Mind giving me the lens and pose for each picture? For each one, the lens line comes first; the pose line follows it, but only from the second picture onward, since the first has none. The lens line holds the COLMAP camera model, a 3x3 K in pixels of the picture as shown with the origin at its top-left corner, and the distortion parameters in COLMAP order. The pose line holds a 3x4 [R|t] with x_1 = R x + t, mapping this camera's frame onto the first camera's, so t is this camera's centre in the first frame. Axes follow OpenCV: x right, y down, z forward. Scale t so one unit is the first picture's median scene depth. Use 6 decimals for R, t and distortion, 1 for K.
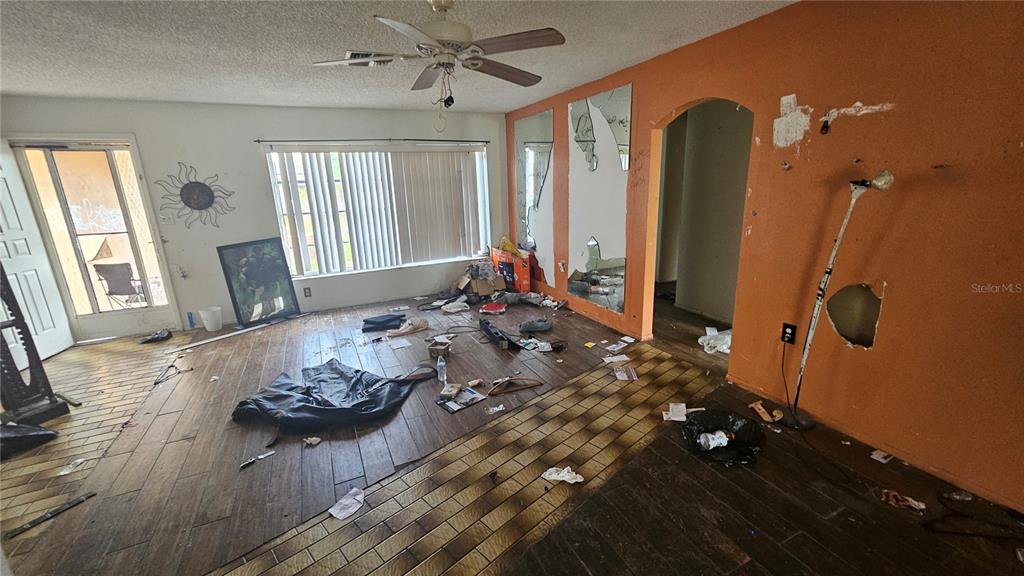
lens RADIAL K [[419.9, 0, 510.0], [0, 419.9, 290.3], [0, 0, 1]] dist [0.002777, 0.000859]
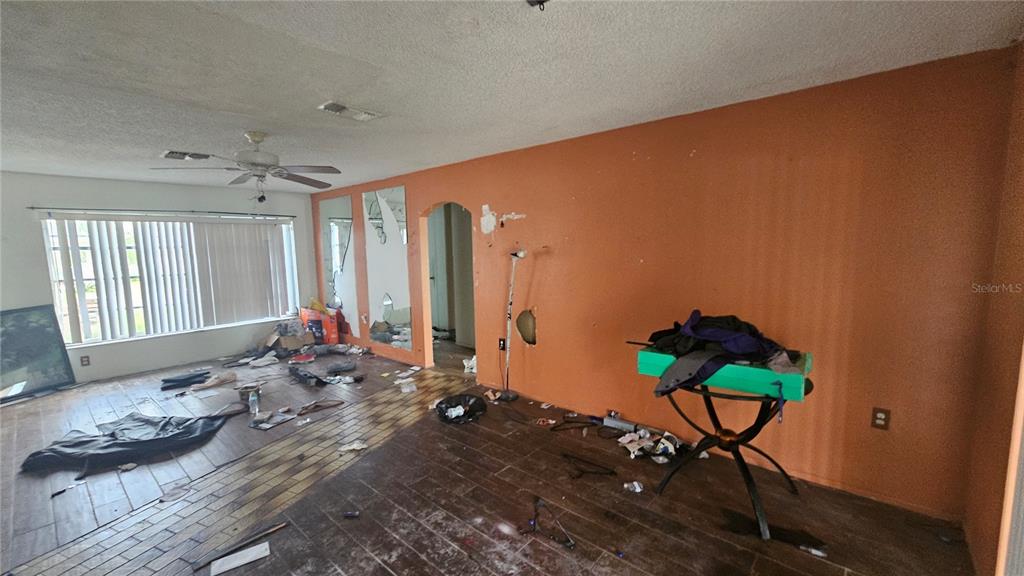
lens RADIAL K [[419.9, 0, 507.2], [0, 419.9, 292.7], [0, 0, 1]] dist [0.002777, 0.000859]
pose [[0.917338, -0.028395, 0.397096, 0.028490], [0.088305, 0.987119, -0.133410, 0.085834], [-0.388193, 0.157447, 0.908029, -0.355439]]
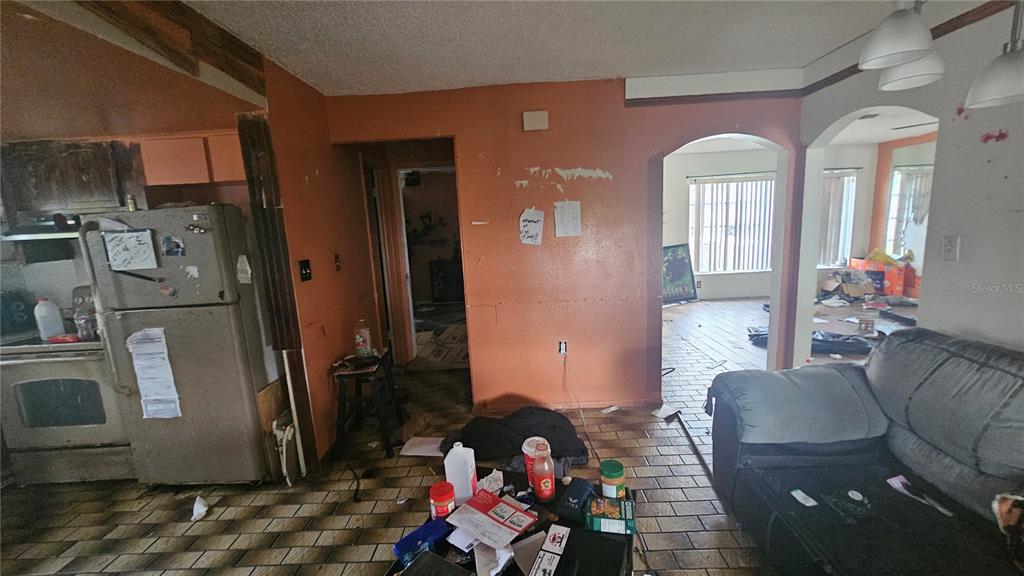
lens RADIAL K [[419.9, 0, 512.6], [0, 419.9, 287.4], [0, 0, 1]] dist [0.002777, 0.000859]
pose [[0.909458, 0.058425, -0.411671, -0.629709], [-0.091283, 0.993980, -0.060594, 0.201608], [0.405652, 0.092686, 0.909316, -0.633173]]
